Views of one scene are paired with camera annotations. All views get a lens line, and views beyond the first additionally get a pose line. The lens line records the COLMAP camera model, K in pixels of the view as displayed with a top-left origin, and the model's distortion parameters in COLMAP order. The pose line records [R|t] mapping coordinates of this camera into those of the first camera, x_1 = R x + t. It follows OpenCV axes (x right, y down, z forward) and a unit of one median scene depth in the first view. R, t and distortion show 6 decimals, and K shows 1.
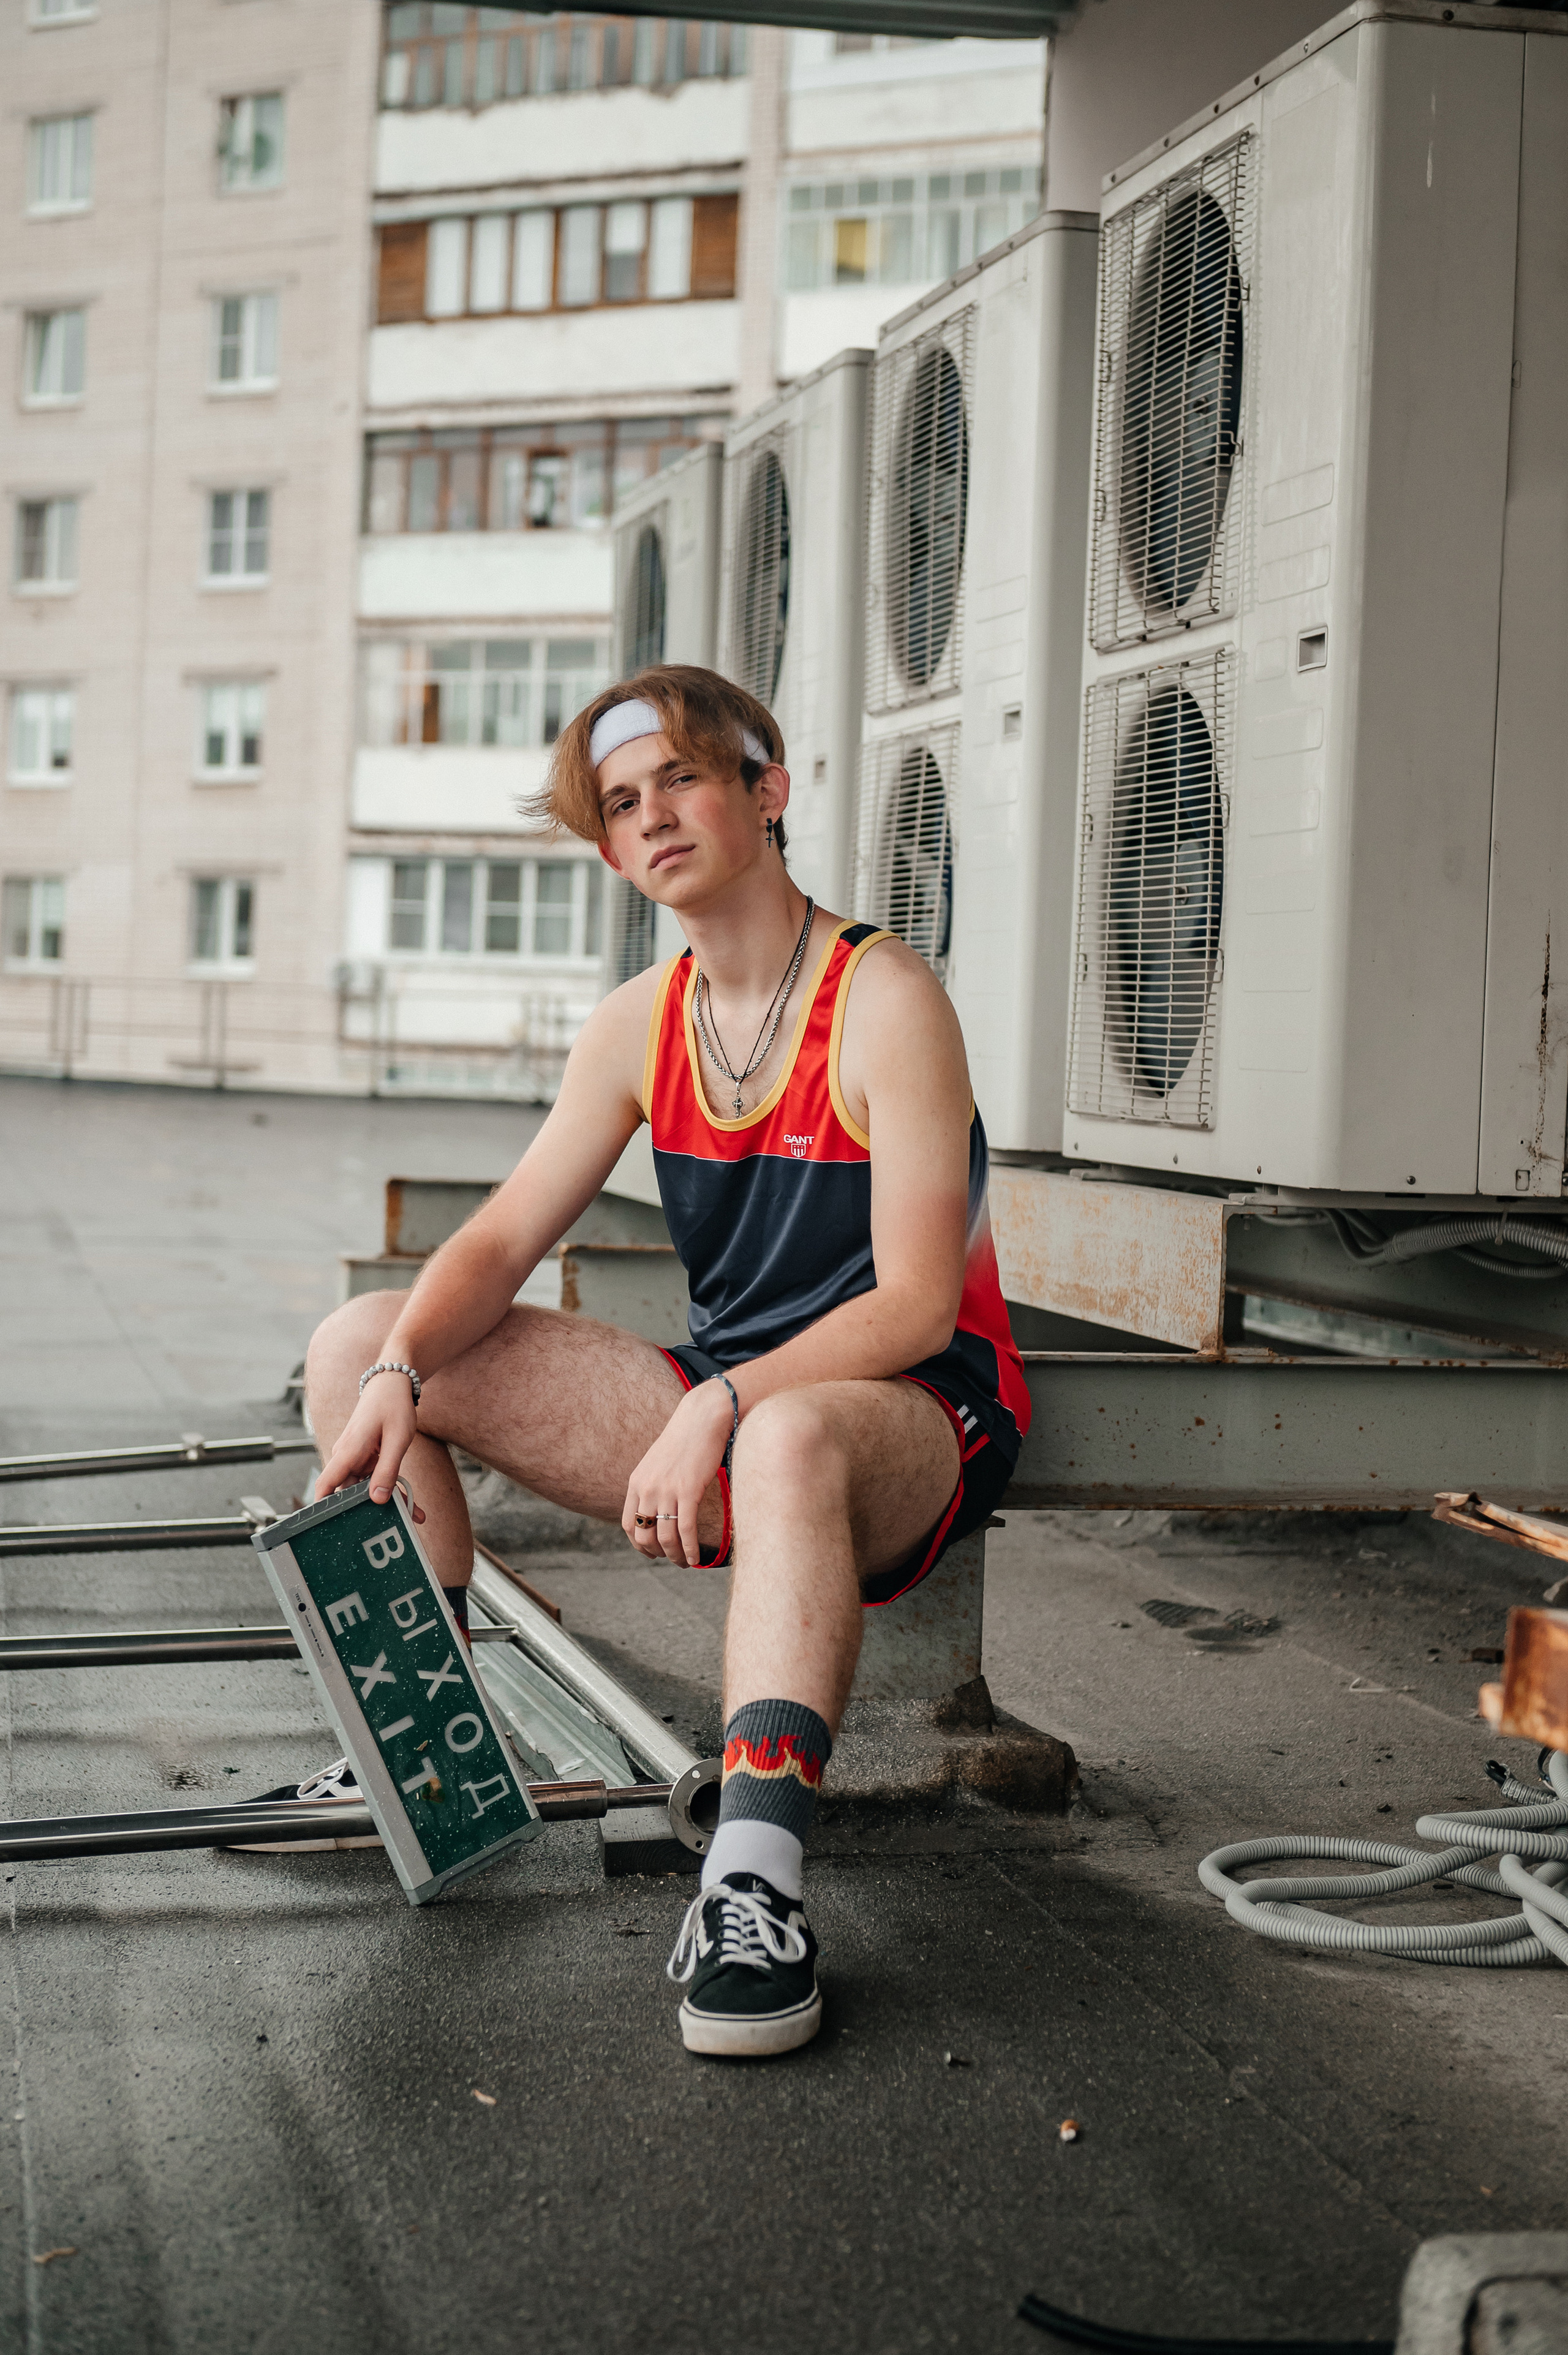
lens RADIAL K [[4072.3, 0, 786.1], [0, 4072.3, 1143.2], [0, 0, 1]] dist [-0.009928, 0.203601]
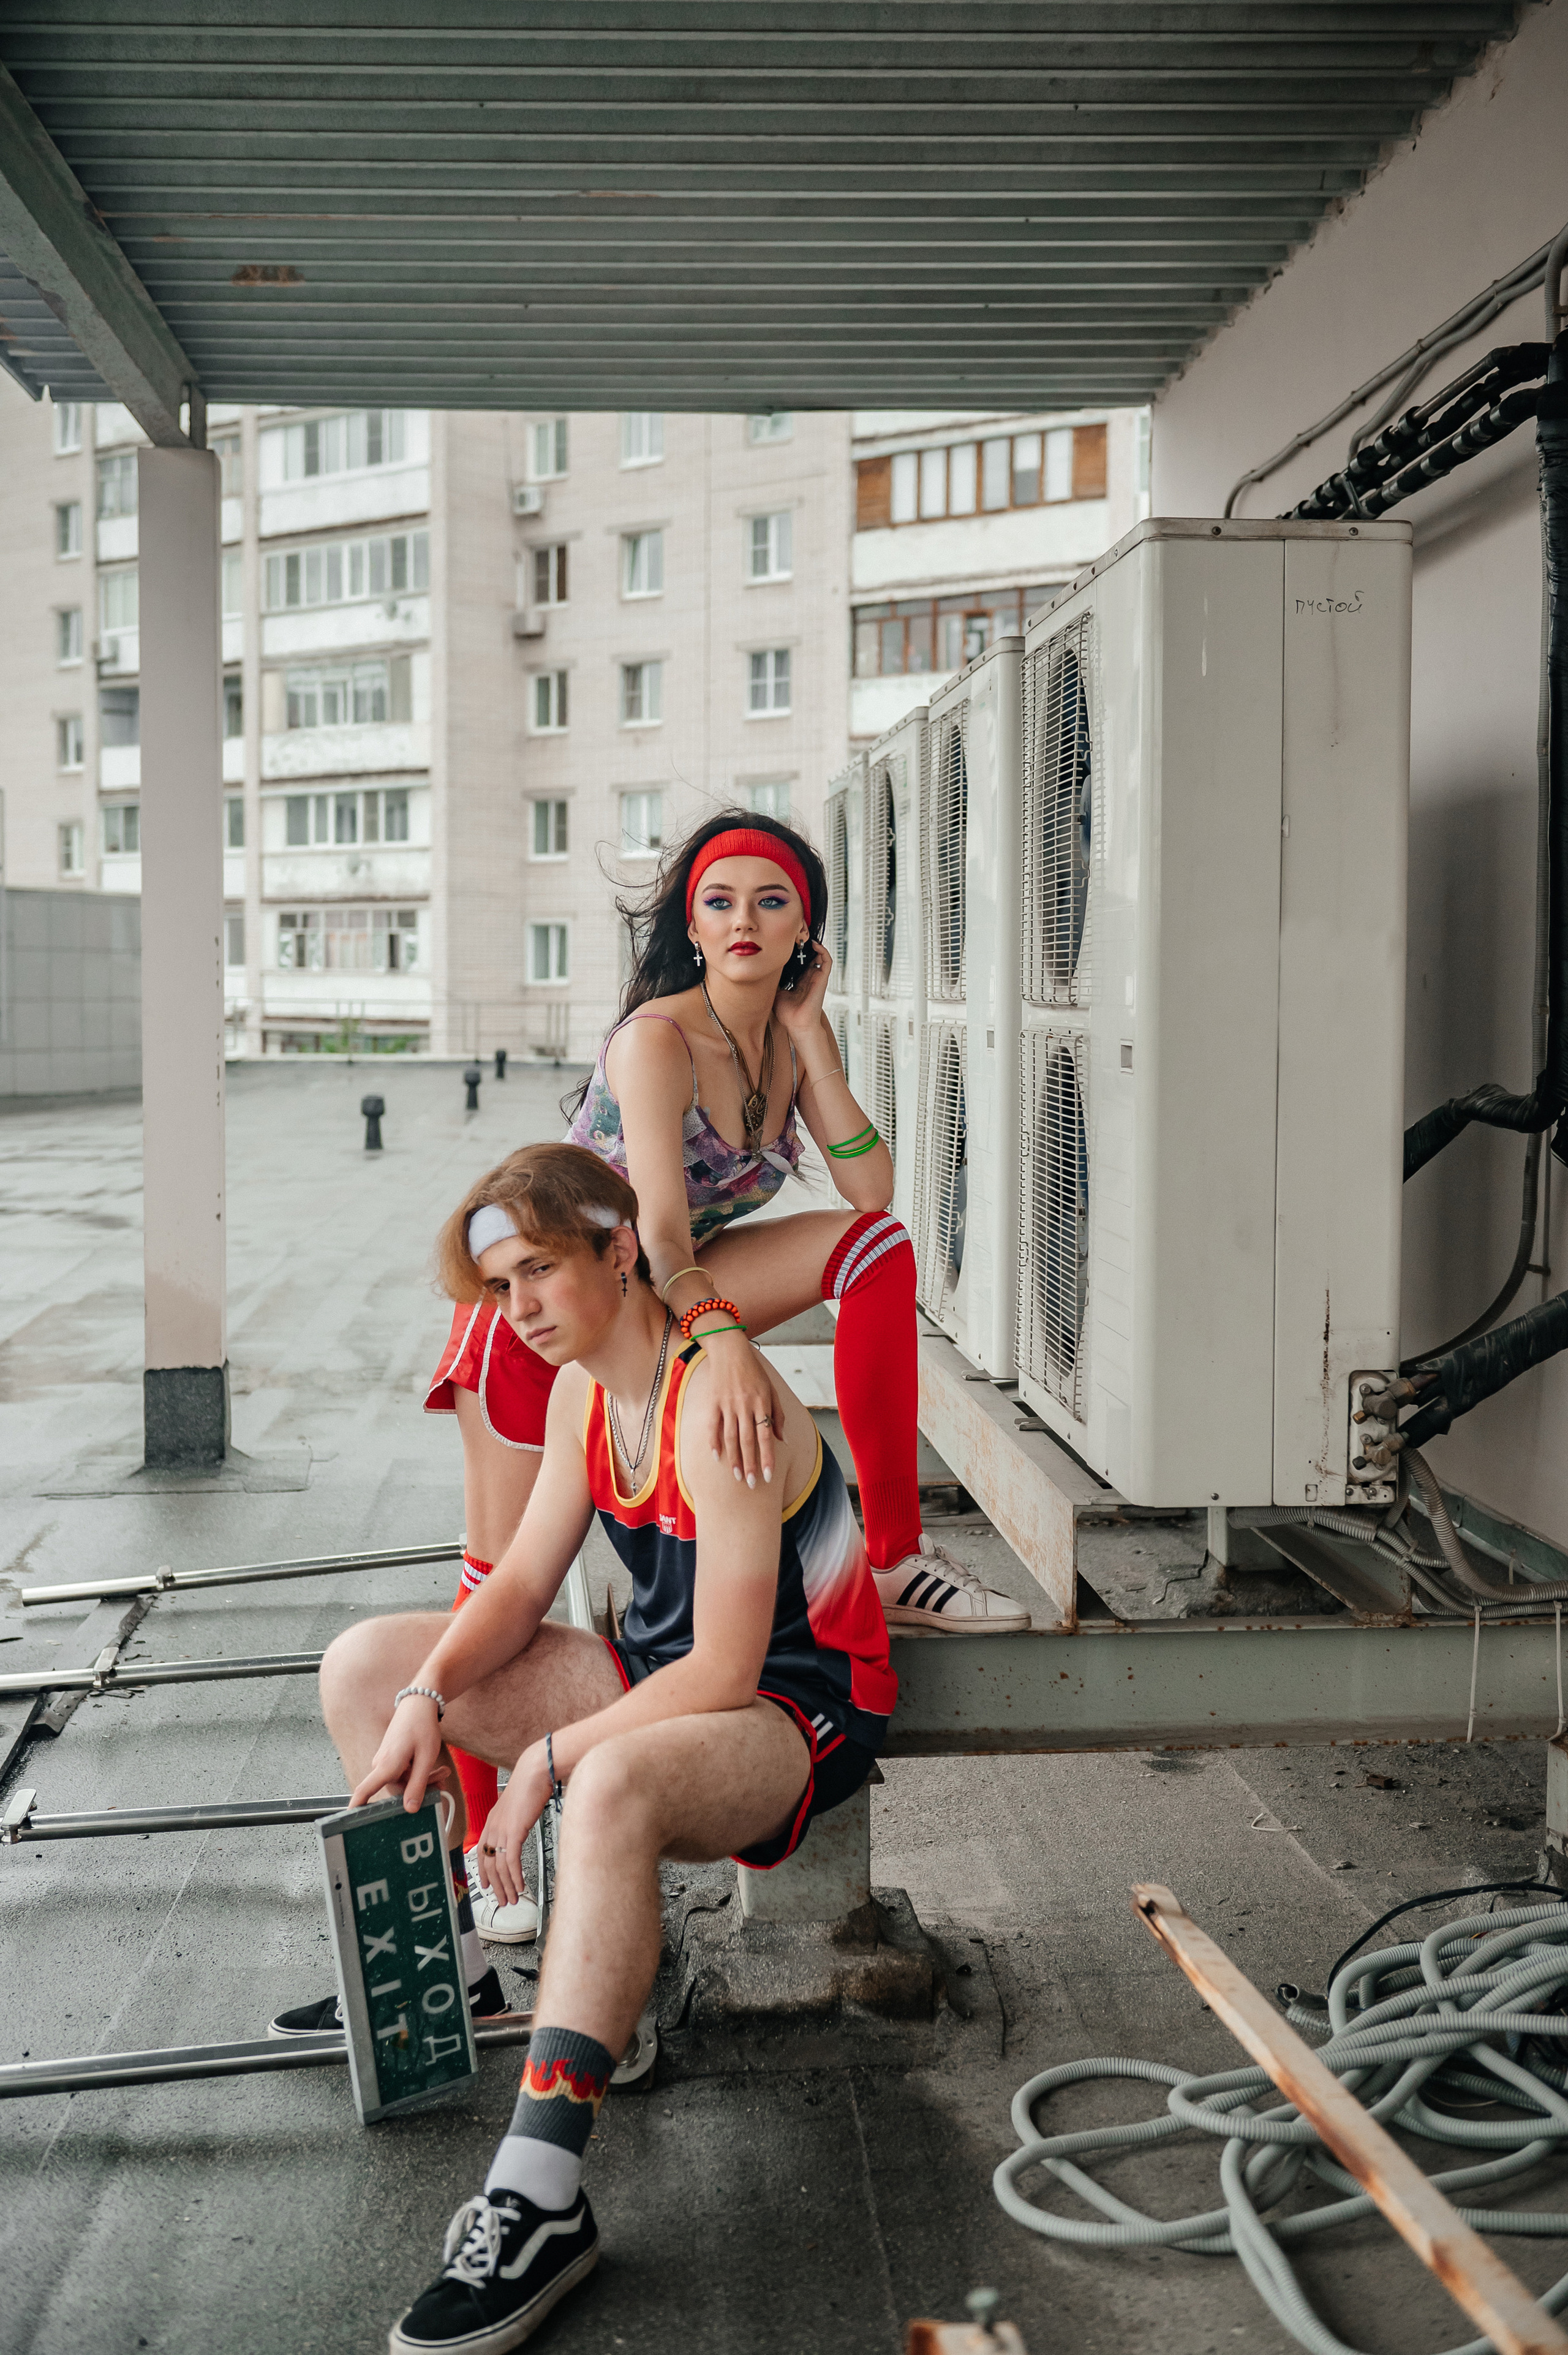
lens RADIAL K [[2781.8, 0, 784.0], [0, 2781.8, 1177.5], [0, 0, 1]] dist [-0.005536, -0.005525]
pose [[0.988683, -0.025868, -0.147775, 0.015894], [0.031787, 0.998779, 0.037828, -0.012720], [0.146616, -0.042097, 0.988297, 0.017512]]
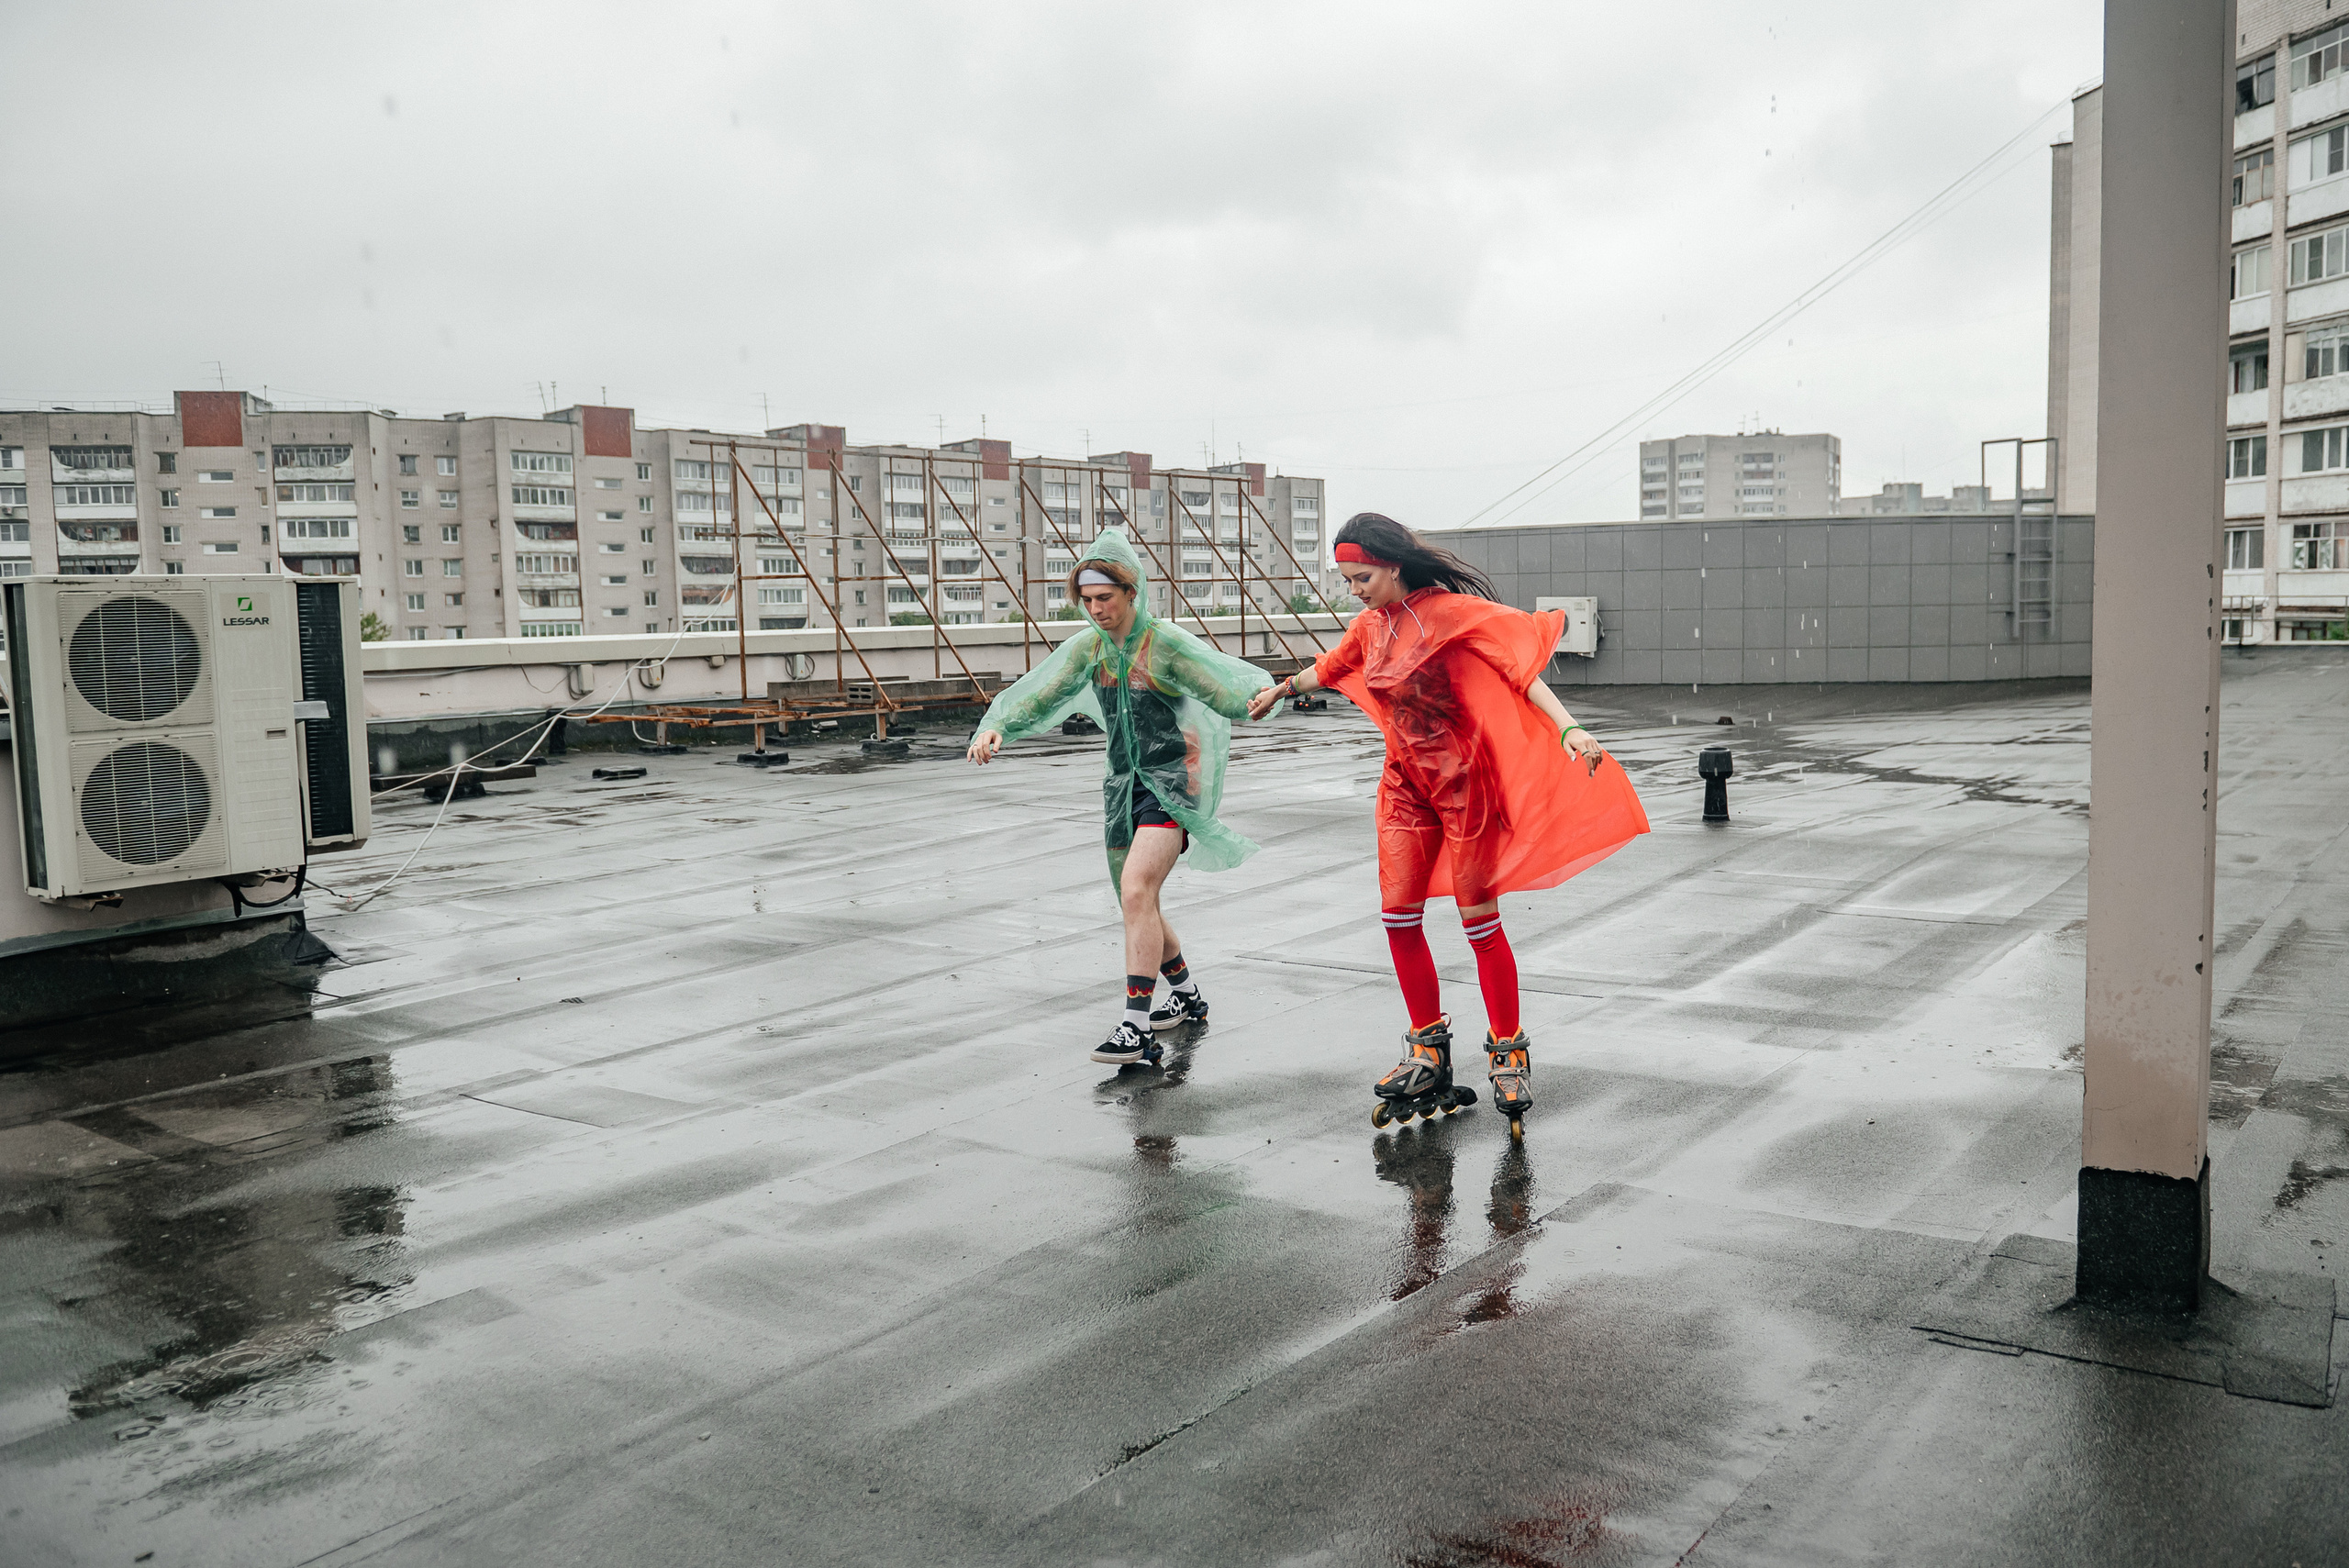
lens RADIAL K [[1824.4, 0, 1290.6], [0, 1824.4, 772.1], [0, 0, 1]] dist [-0.006175, -0.007558]
pose [[0.676205, 0.012830, -0.736602, -0.014933], [0.032072, 0.998388, 0.046832, -0.018564], [0.736015, -0.055292, 0.674703, 0.106653]]
